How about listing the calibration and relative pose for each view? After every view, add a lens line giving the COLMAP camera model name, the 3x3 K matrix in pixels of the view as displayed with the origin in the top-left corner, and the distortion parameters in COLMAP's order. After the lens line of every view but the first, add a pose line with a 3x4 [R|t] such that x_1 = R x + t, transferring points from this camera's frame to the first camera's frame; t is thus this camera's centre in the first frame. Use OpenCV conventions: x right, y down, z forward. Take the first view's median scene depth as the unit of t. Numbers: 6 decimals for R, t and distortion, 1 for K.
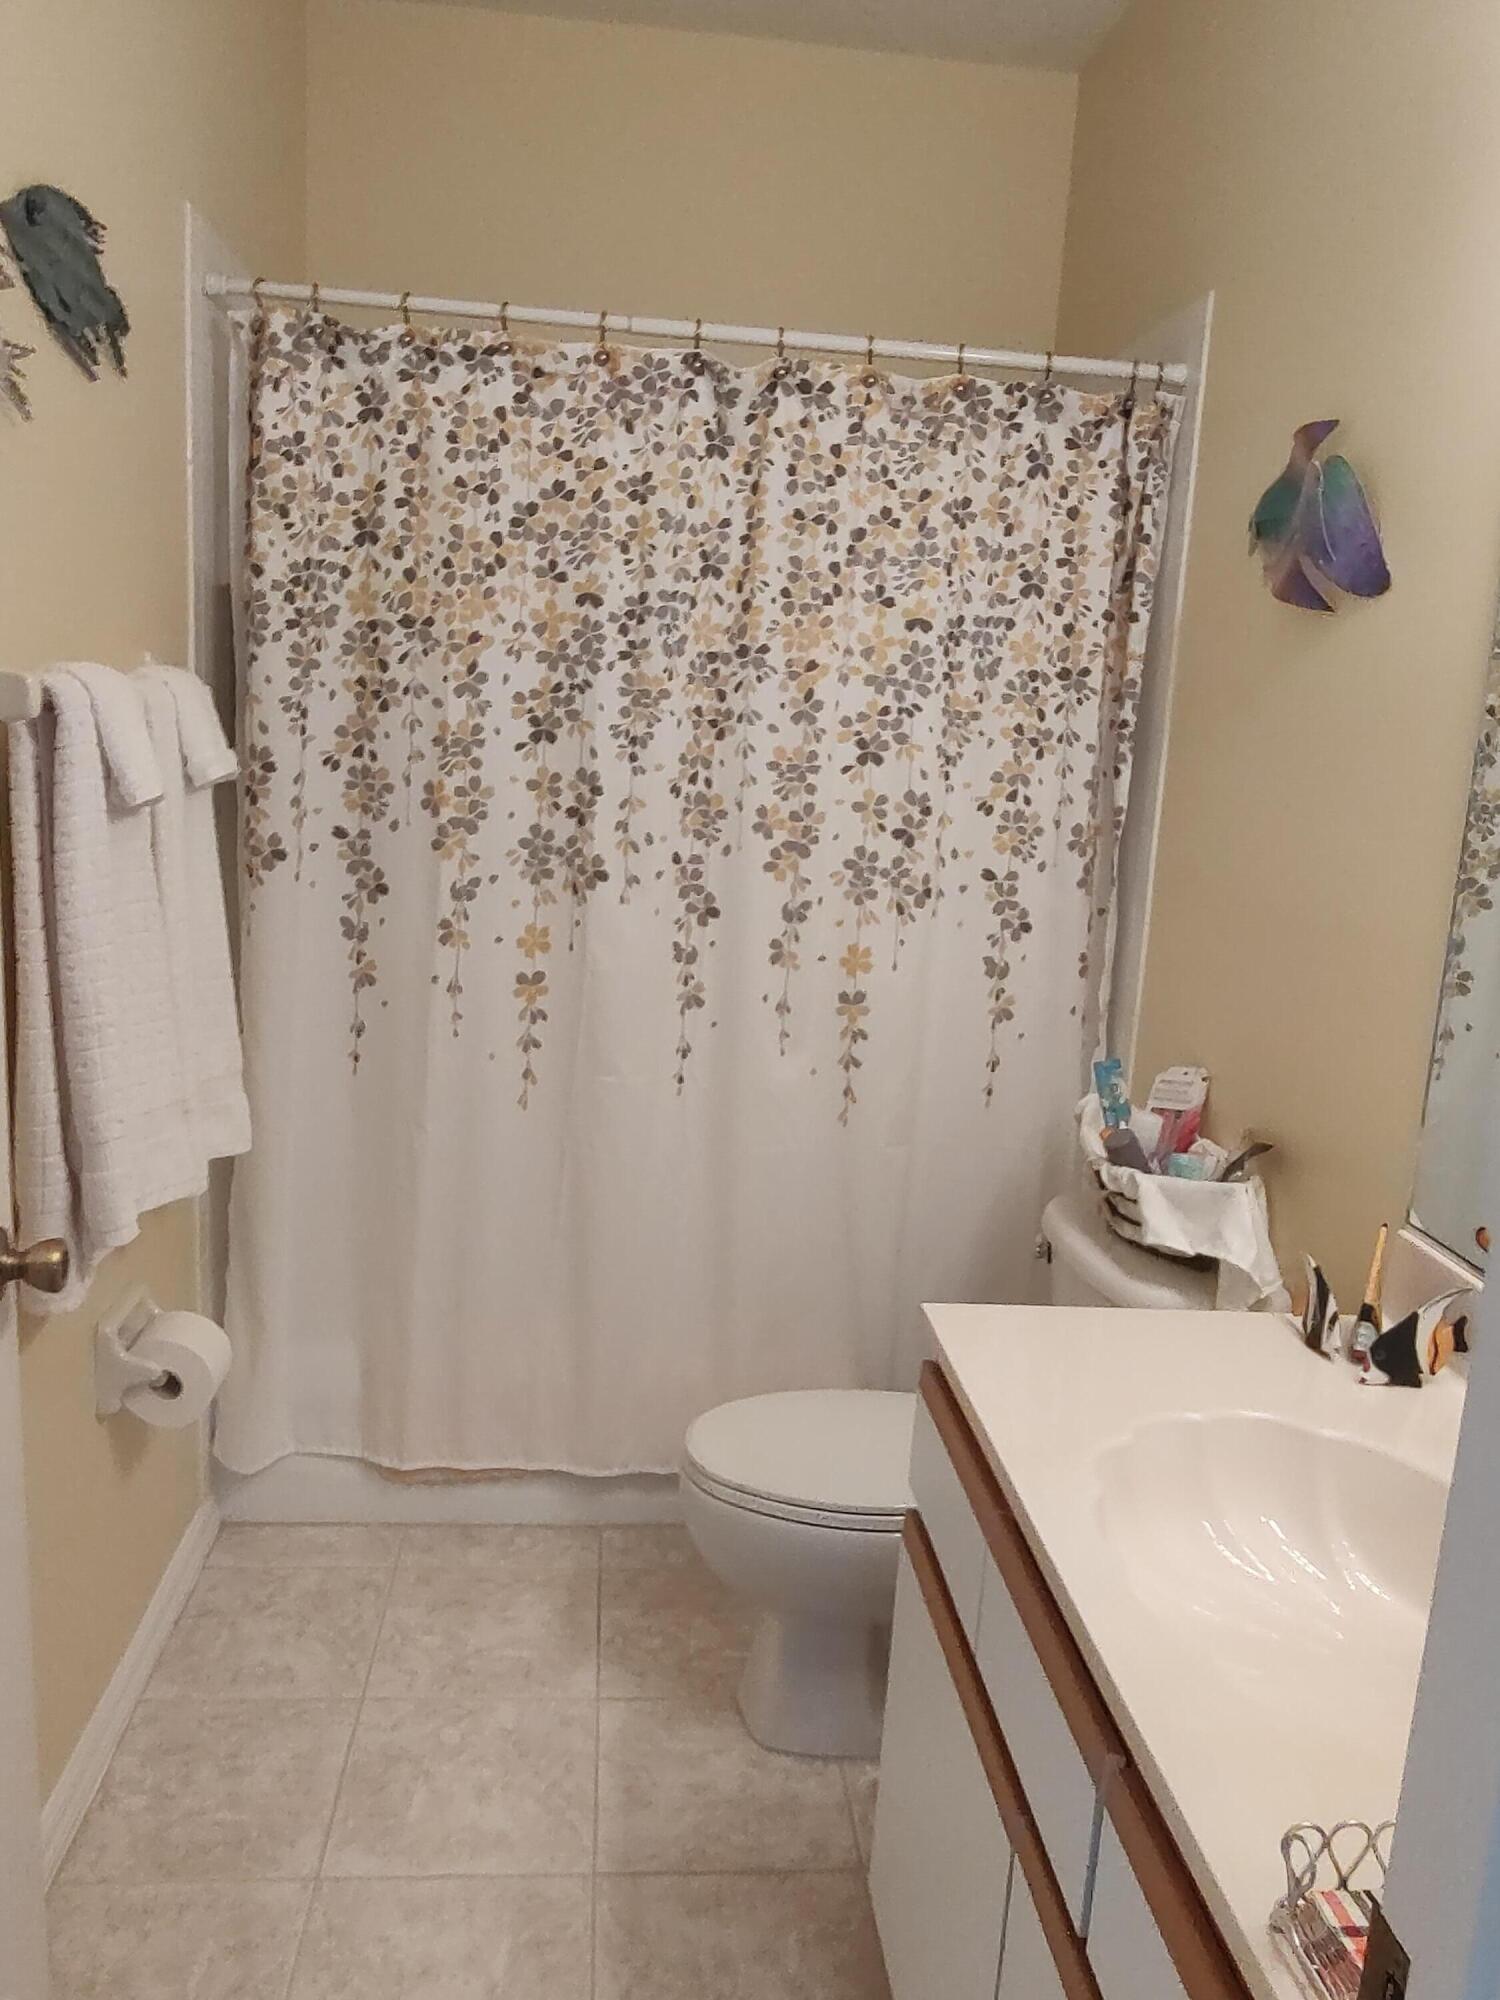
lens RADIAL K [[1440.3, 0, 750.0], [0, 1440.3, 1000.0], [0, 0, 1]] dist [-0.036784, 0.015549]
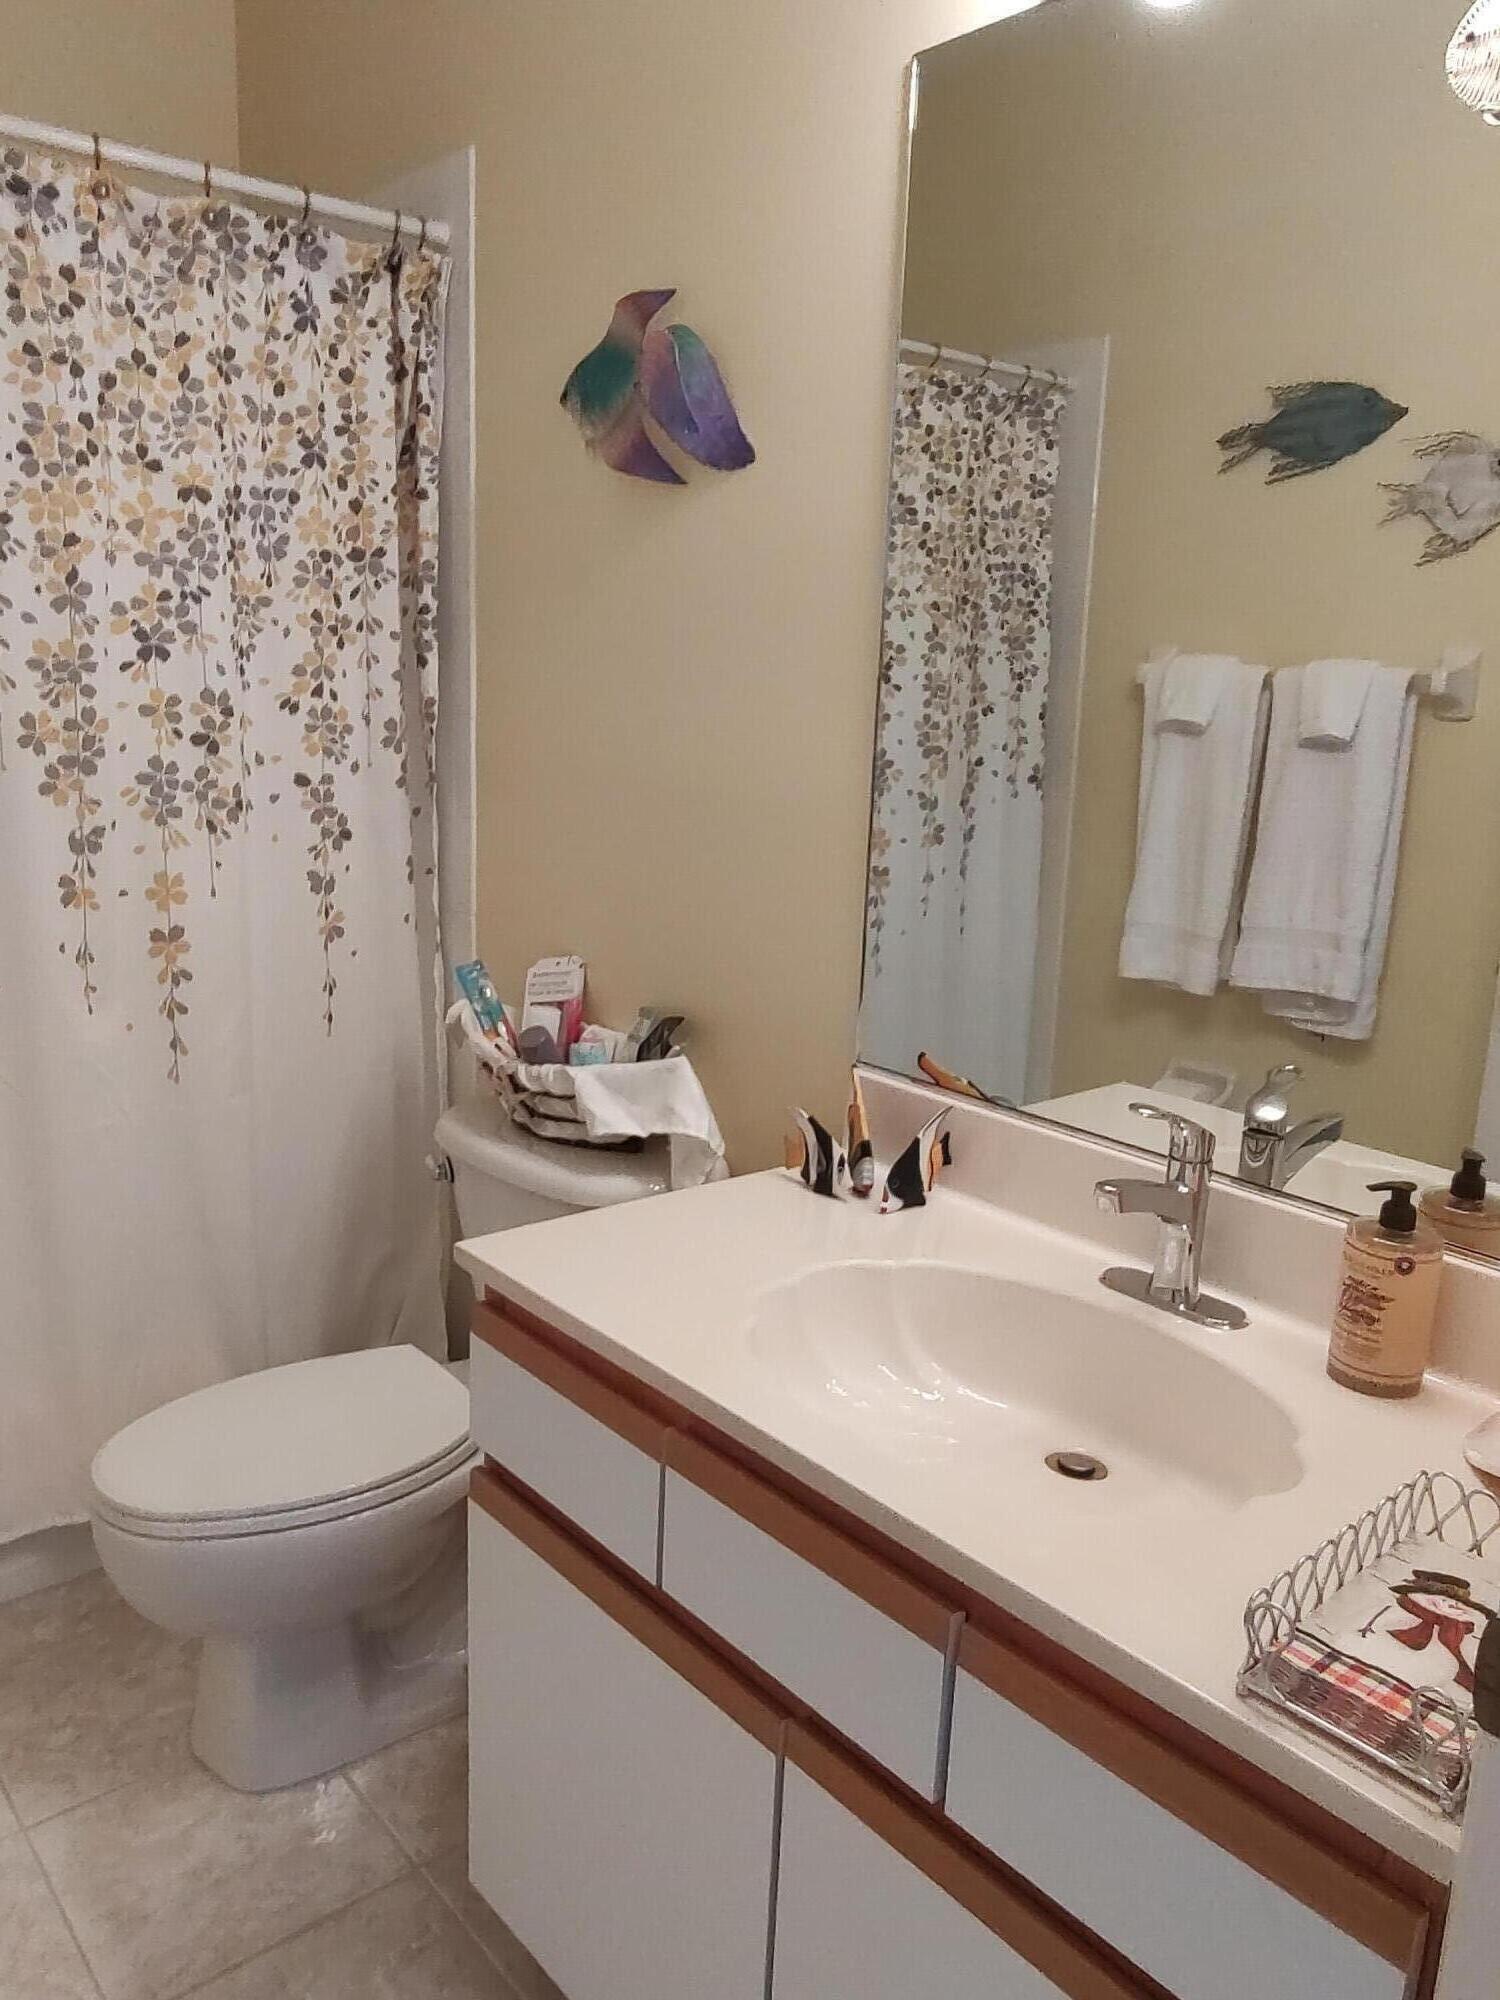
lens RADIAL K [[1440.3, 0, 750.0], [0, 1440.3, 1000.0], [0, 0, 1]] dist [-0.036784, 0.015549]
pose [[0.817159, -0.153500, 0.555597, -0.131072], [0.121739, 0.988106, 0.093942, -0.000929], [-0.563410, -0.009128, 0.826127, 0.099888]]
